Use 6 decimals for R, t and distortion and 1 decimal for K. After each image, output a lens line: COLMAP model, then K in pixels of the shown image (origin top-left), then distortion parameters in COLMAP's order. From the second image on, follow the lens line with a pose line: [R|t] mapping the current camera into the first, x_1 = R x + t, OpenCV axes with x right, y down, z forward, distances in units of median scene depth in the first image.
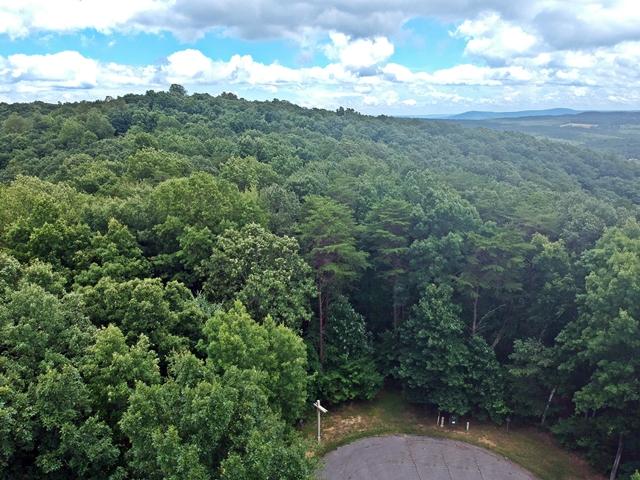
lens RADIAL K [[480.6, 0, 319.2], [0, 480.6, 235.7], [0, 0, 1]] dist [0.058211, -0.108876]
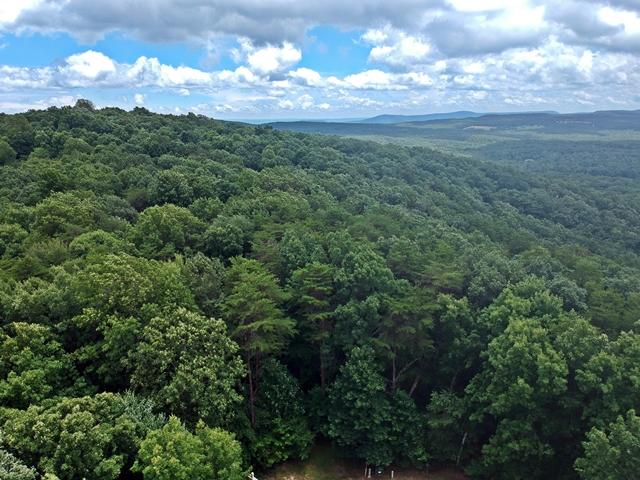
lens RADIAL K [[480.6, 0, 319.5], [0, 480.6, 242.0], [0, 0, 1]] dist [0.058211, -0.108876]
pose [[0.985301, -0.057099, 0.161000, -0.001881], [0.055808, 0.998363, 0.012530, -0.144487], [-0.161452, -0.003361, 0.986875, -0.037957]]
